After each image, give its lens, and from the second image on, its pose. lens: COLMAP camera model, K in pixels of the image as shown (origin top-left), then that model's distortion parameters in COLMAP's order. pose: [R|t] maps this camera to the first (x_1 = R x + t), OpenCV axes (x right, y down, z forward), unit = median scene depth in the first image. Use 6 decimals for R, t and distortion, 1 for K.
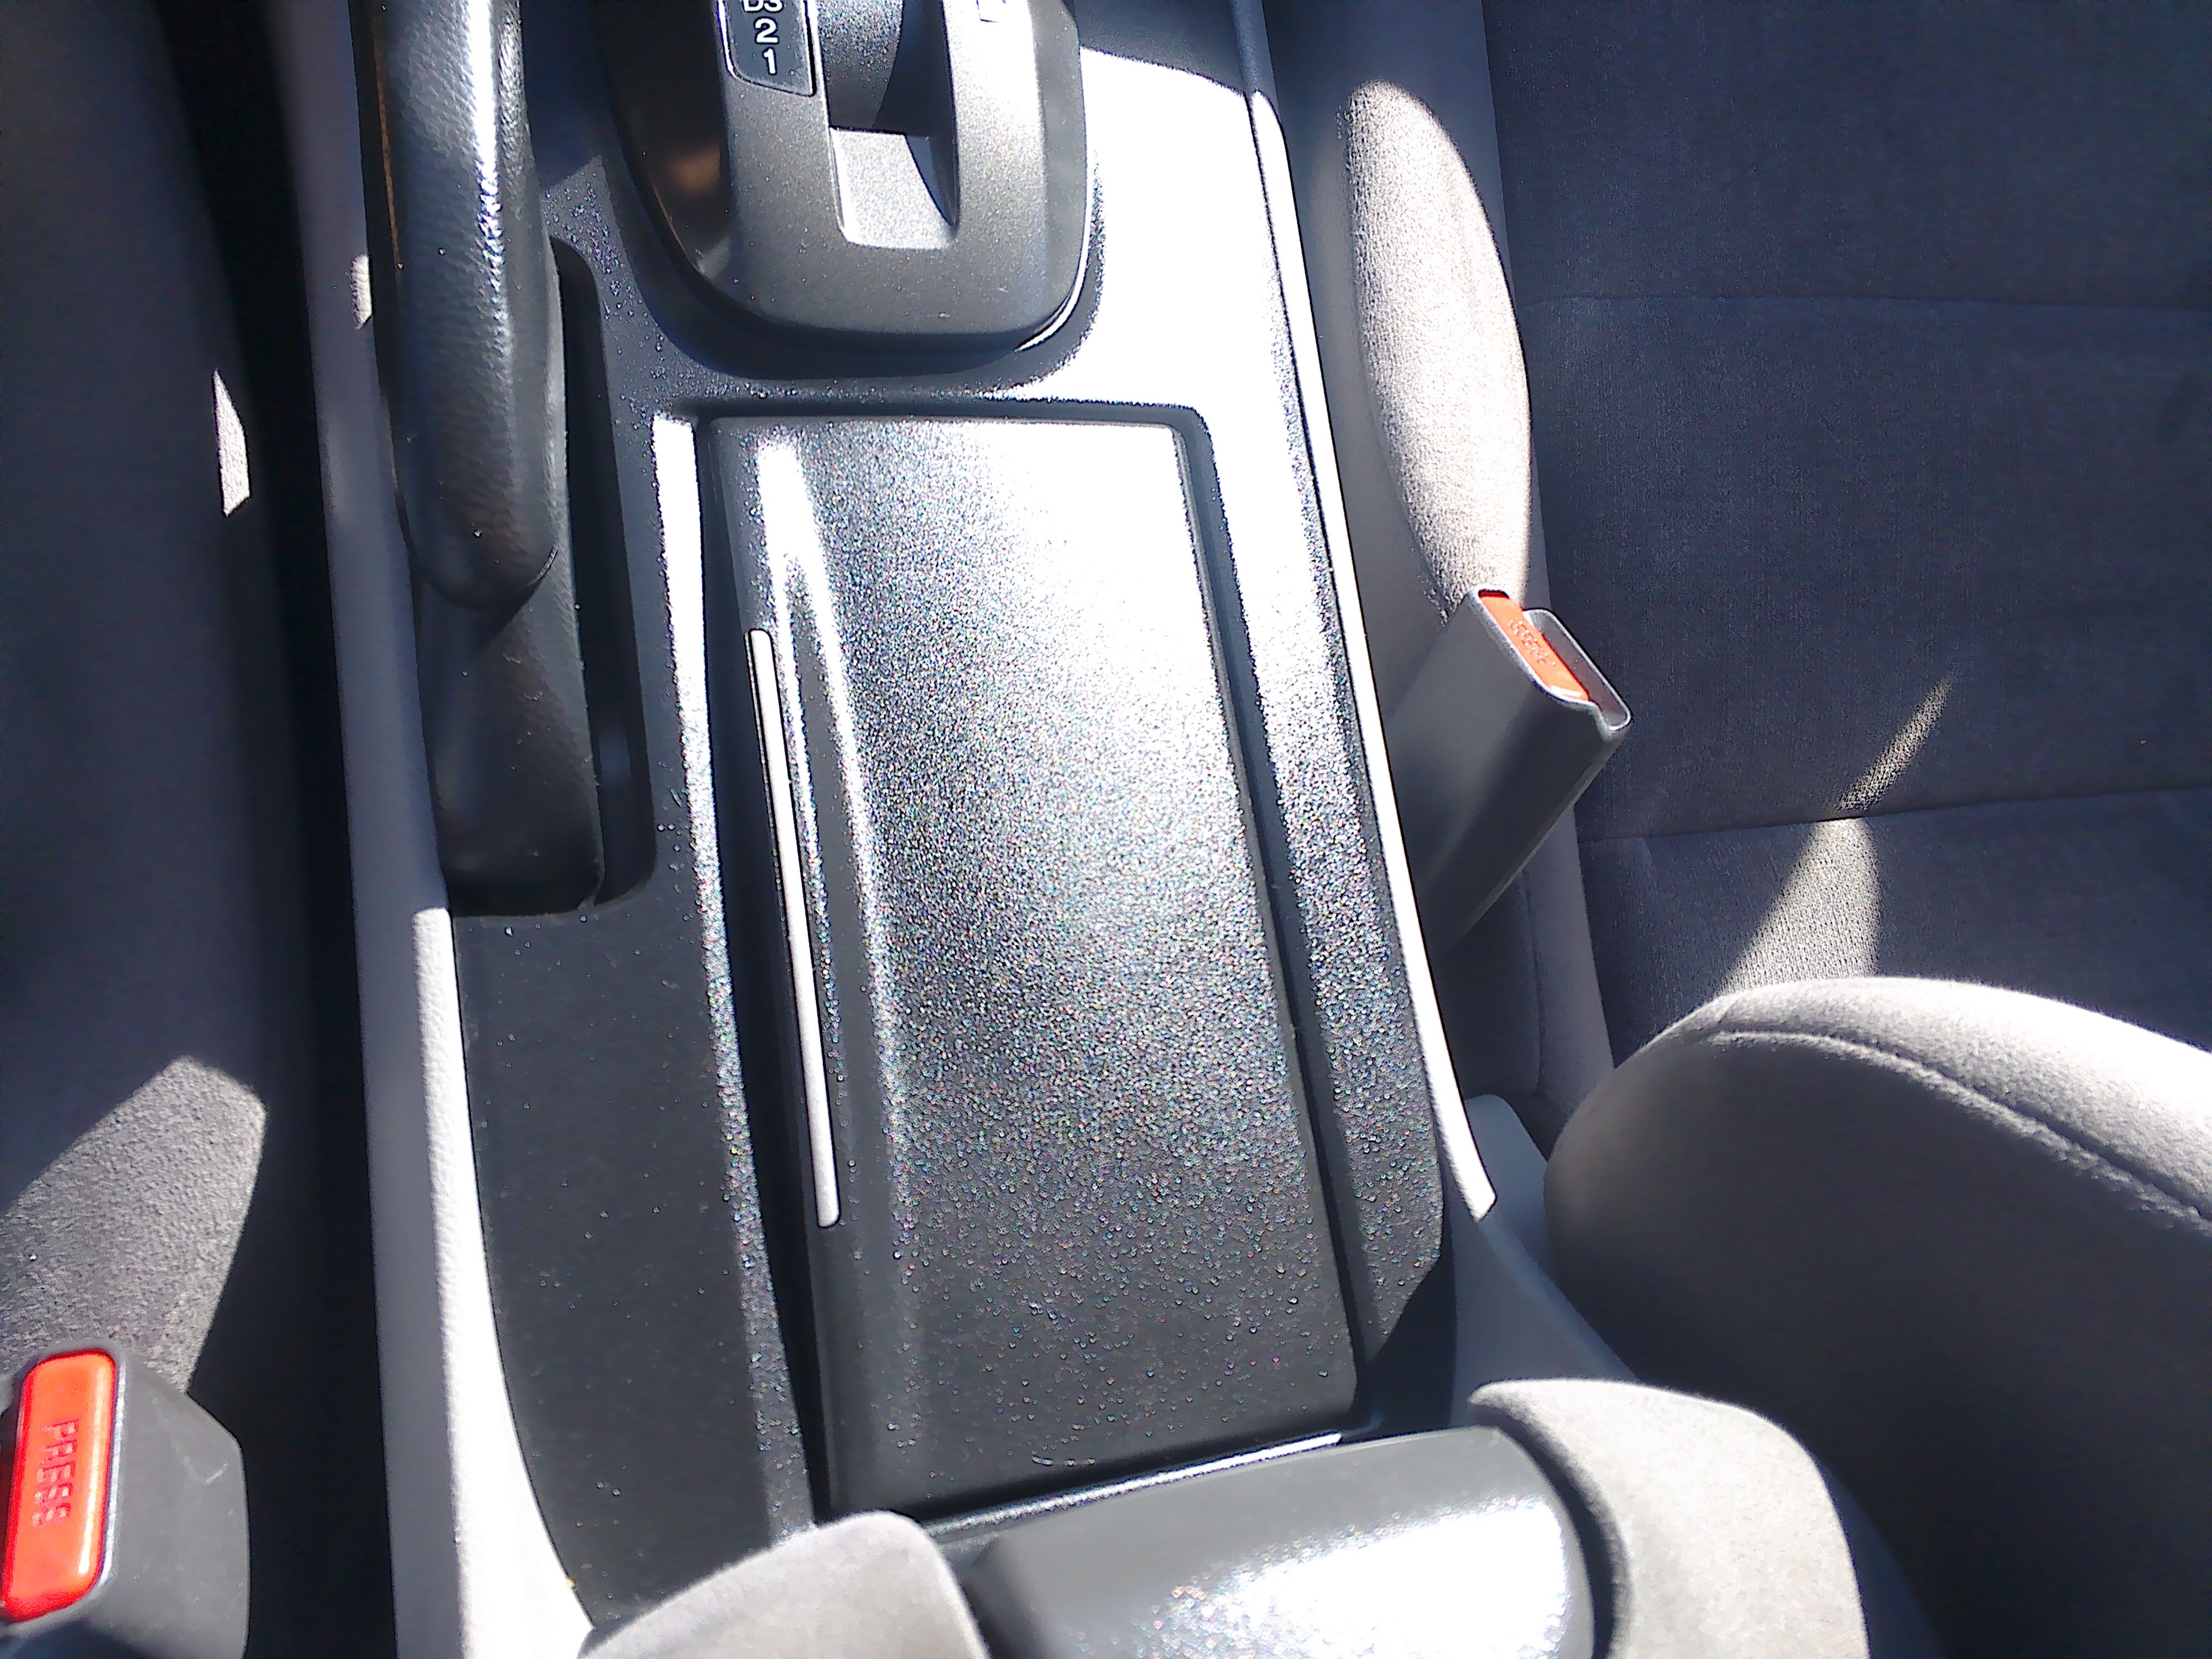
lens RADIAL K [[1778.9, 0, 1106.0], [0, 1778.9, 829.5], [0, 0, 1]] dist [0.032536, -0.050725]
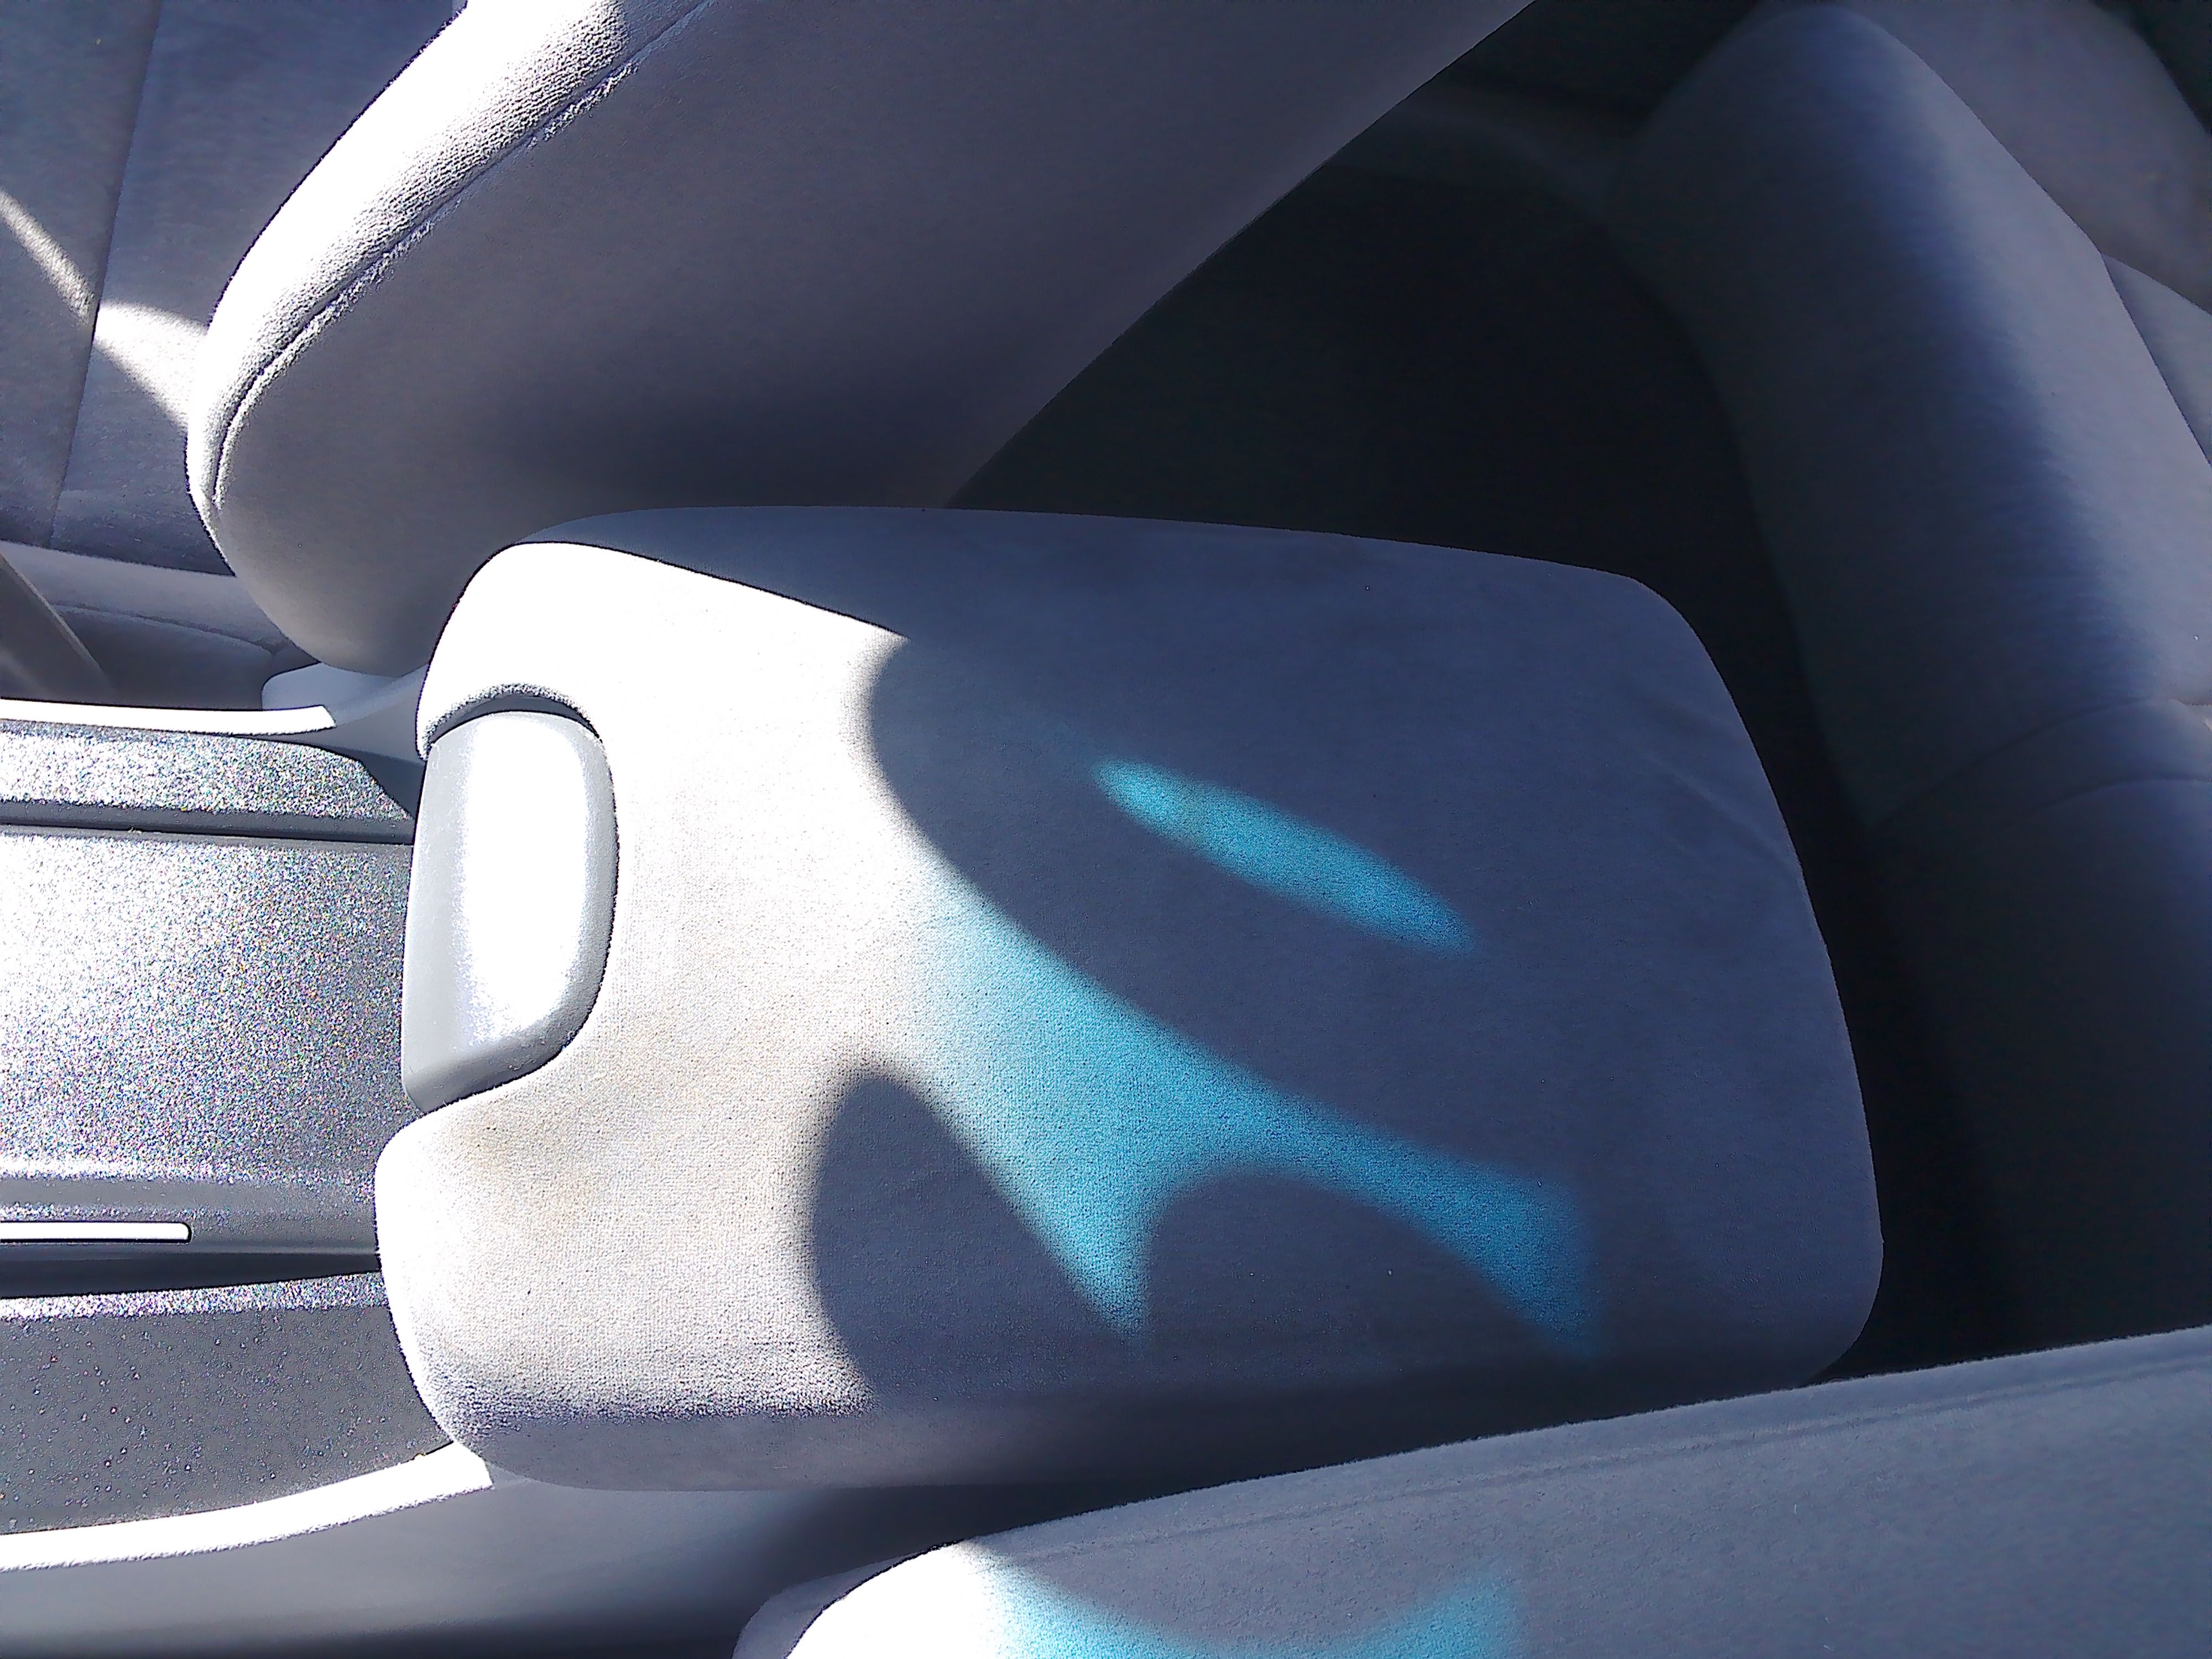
lens RADIAL K [[1778.9, 0, 1106.0], [0, 1778.9, 829.5], [0, 0, 1]] dist [0.032536, -0.050725]
pose [[0.155752, -0.962885, 0.220442, -0.059250], [0.828120, 0.248936, 0.502244, 0.055650], [-0.538479, 0.104327, 0.836156, -0.358597]]
